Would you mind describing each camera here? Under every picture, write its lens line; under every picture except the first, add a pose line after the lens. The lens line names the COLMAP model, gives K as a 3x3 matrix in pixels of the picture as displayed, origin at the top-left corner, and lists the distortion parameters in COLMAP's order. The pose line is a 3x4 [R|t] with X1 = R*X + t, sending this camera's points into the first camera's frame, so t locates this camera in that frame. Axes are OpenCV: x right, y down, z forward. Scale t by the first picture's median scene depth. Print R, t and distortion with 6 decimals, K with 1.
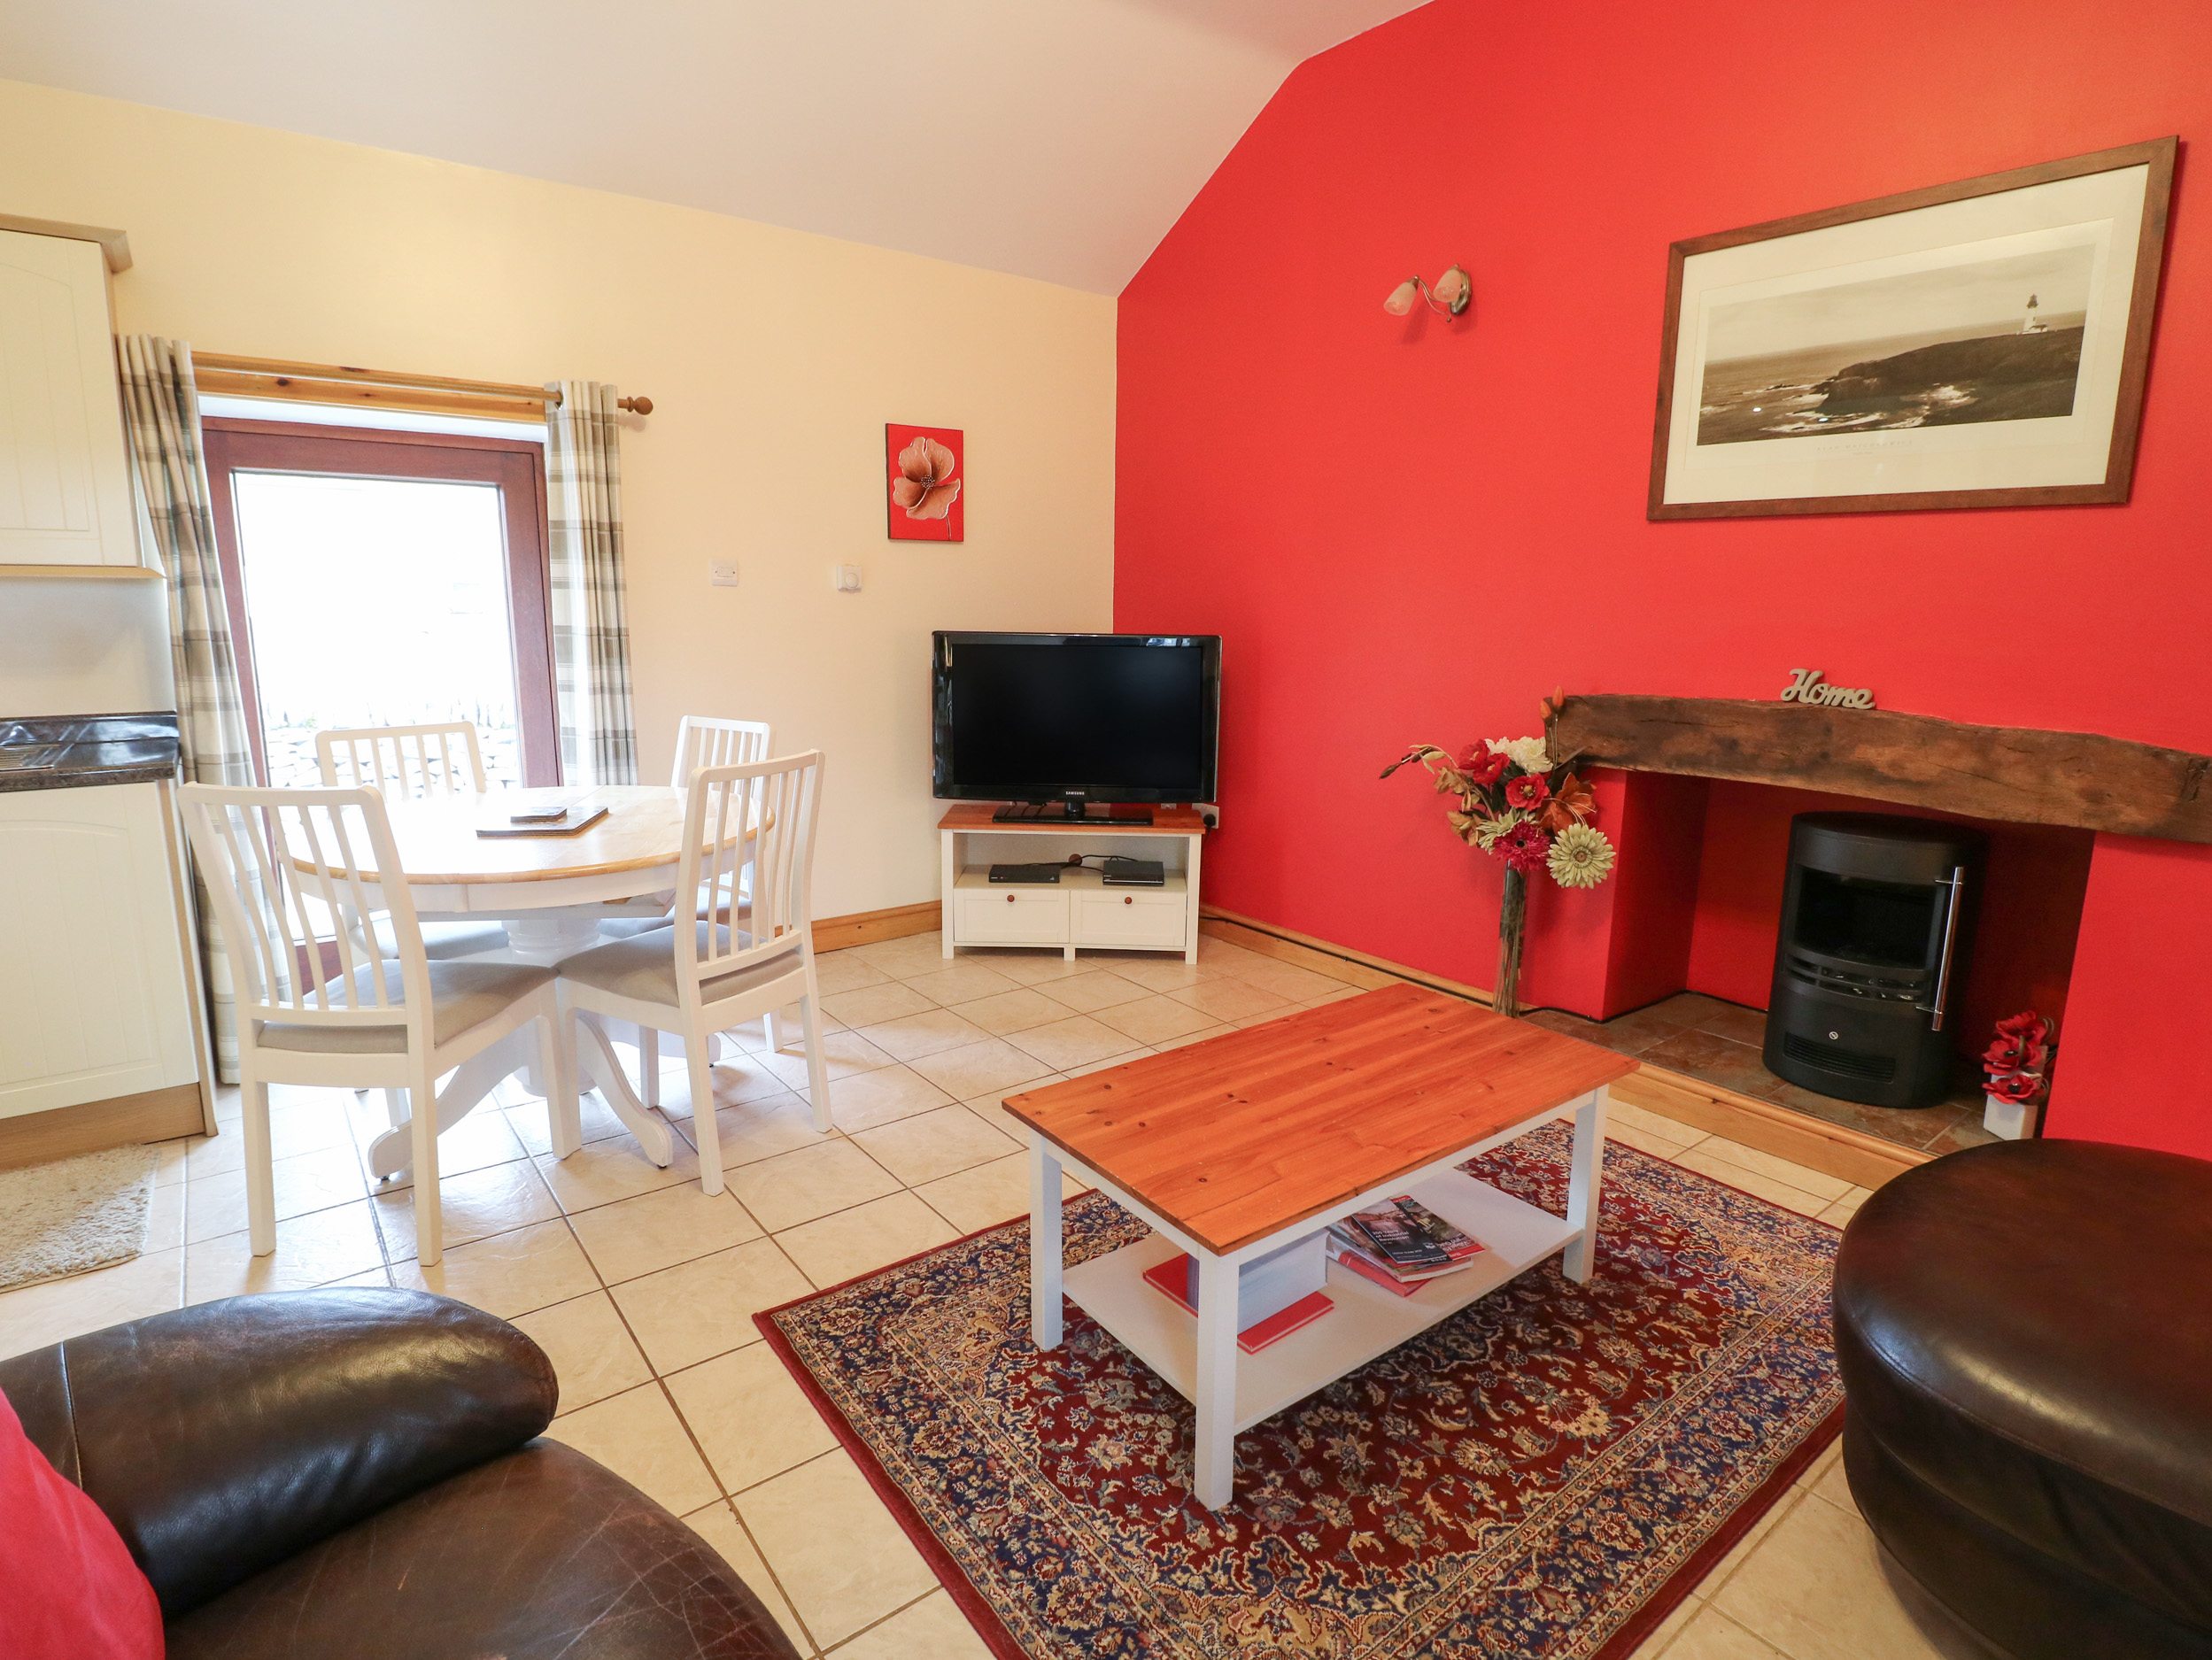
lens RADIAL K [[1145.6, 0, 1109.6], [0, 1145.6, 814.0], [0, 0, 1]] dist [0.001375, -0.018519]
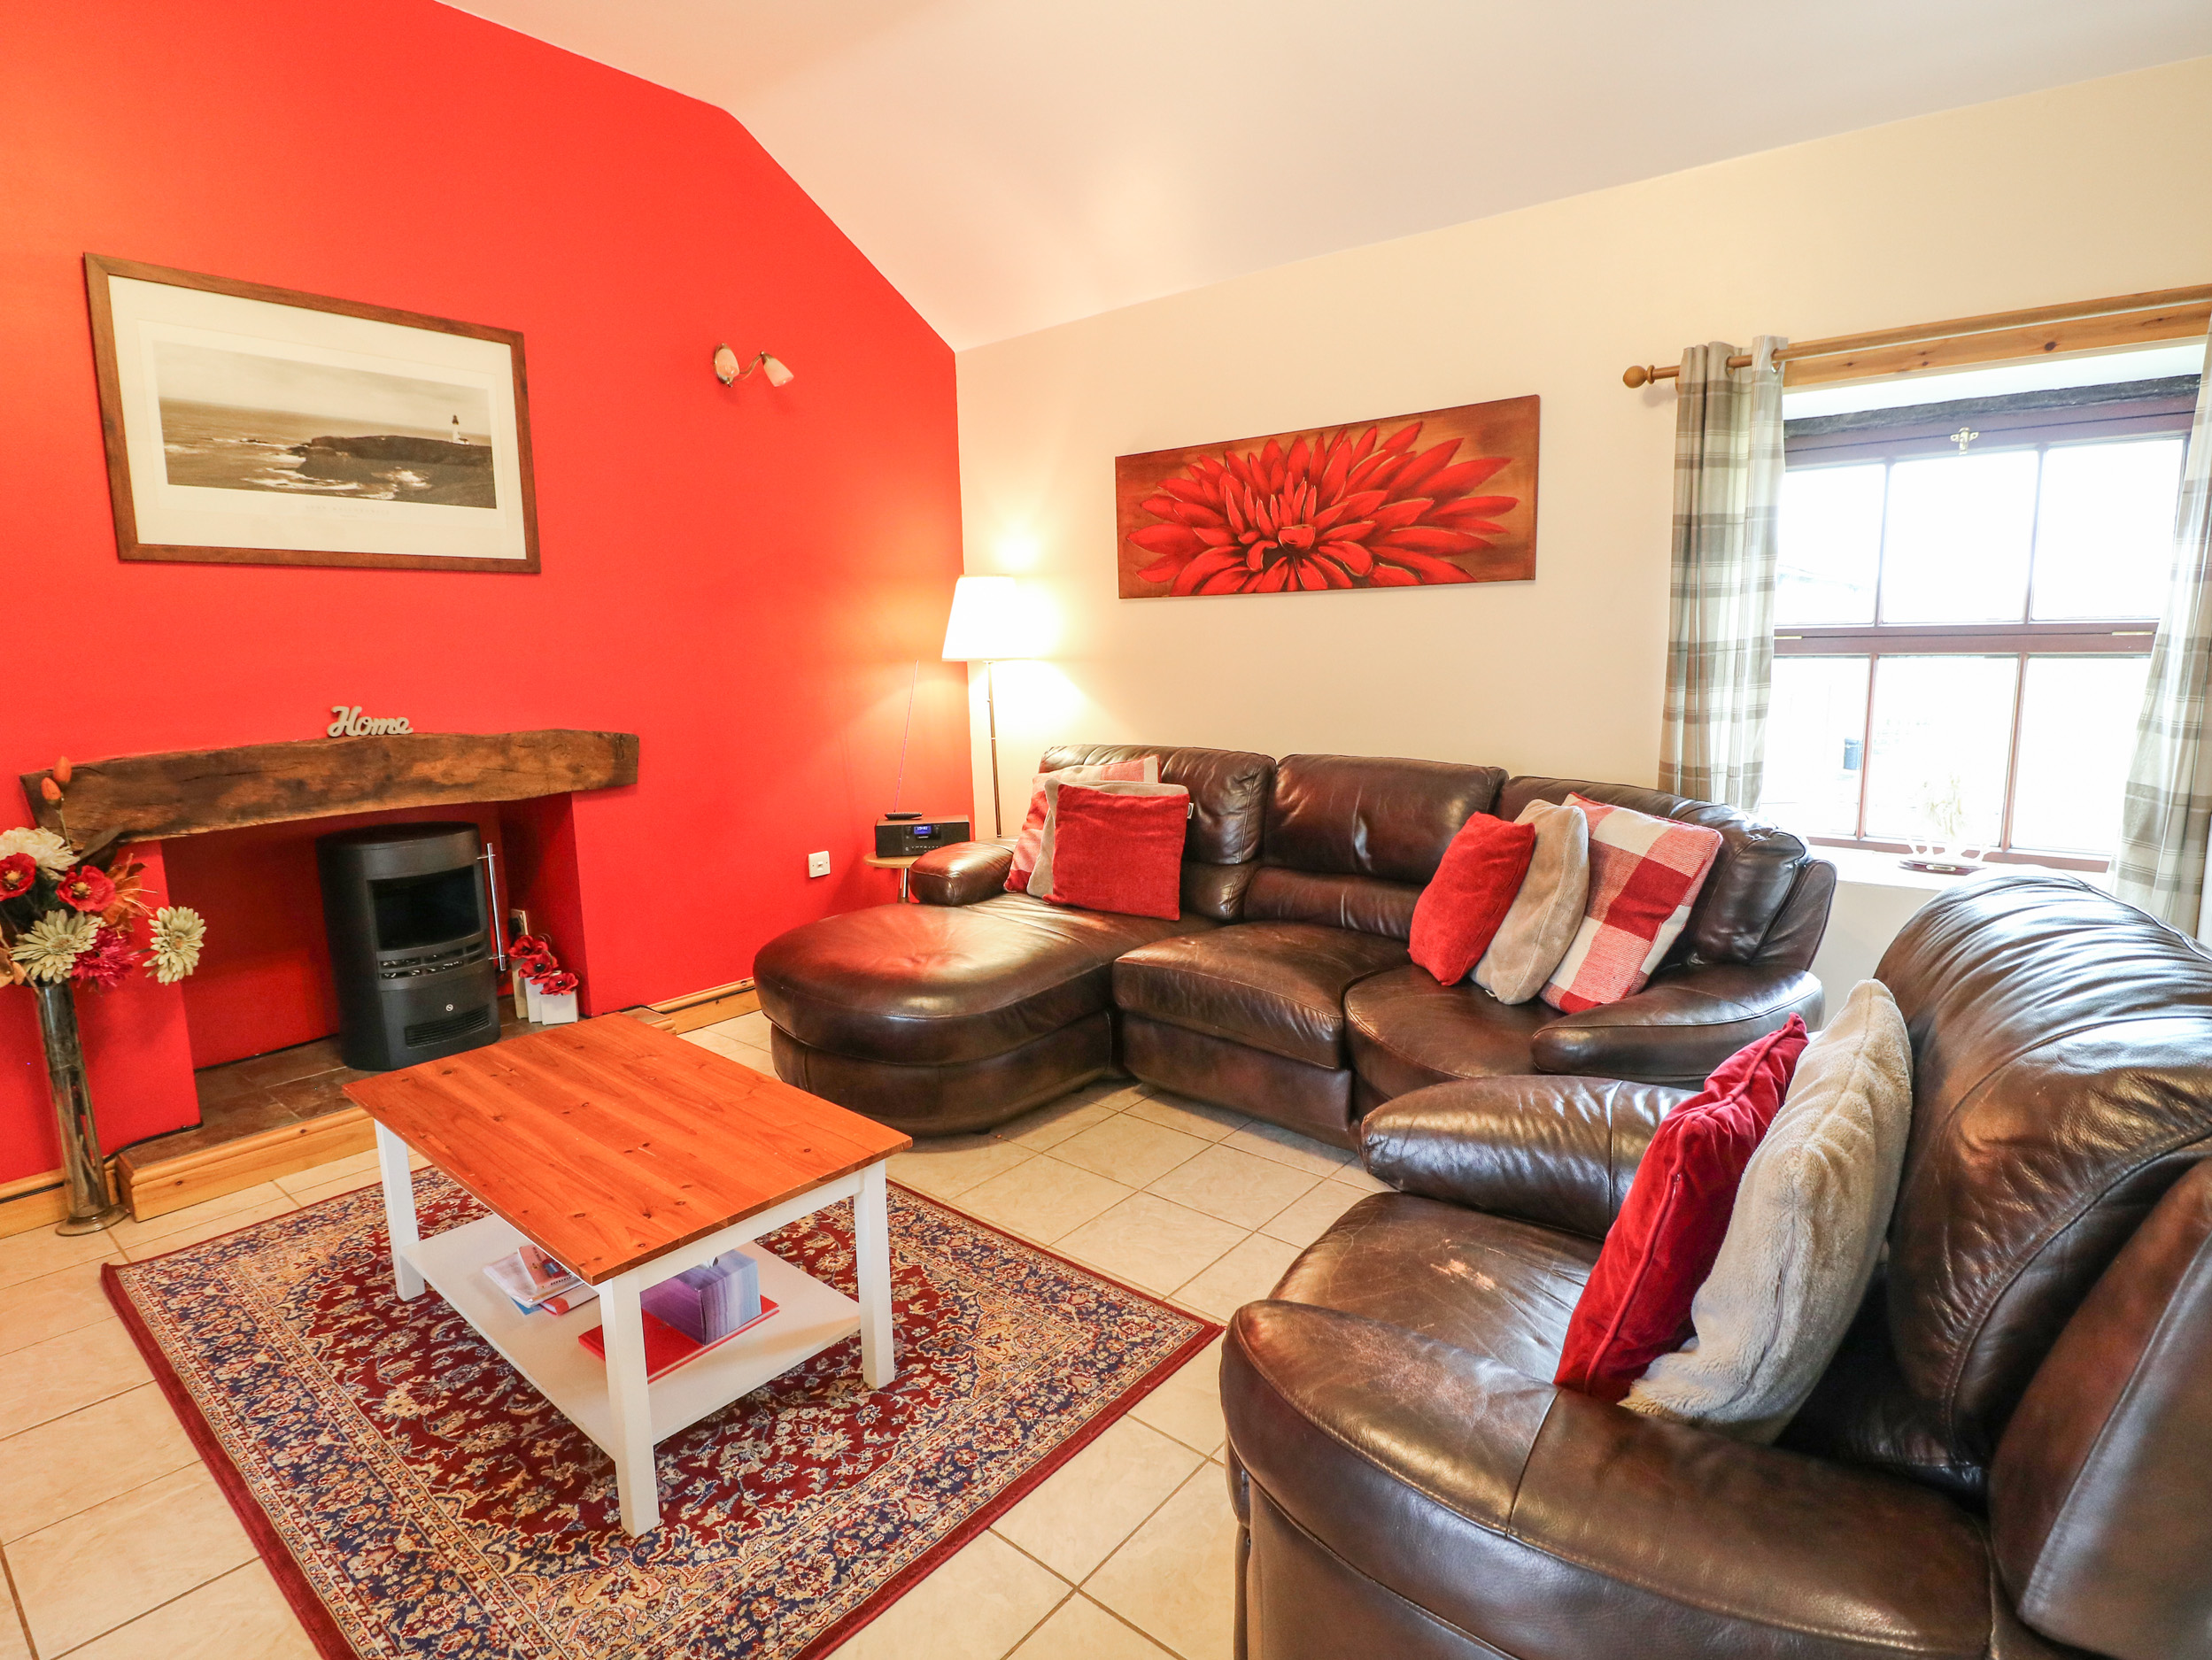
lens RADIAL K [[1145.6, 0, 1109.6], [0, 1145.6, 814.0], [0, 0, 1]] dist [0.001375, -0.018519]
pose [[-0.223831, -0.155332, 0.962170, -0.681887], [0.192571, 0.960707, 0.199894, -0.112759], [-0.955414, 0.230029, -0.185123, 0.563531]]
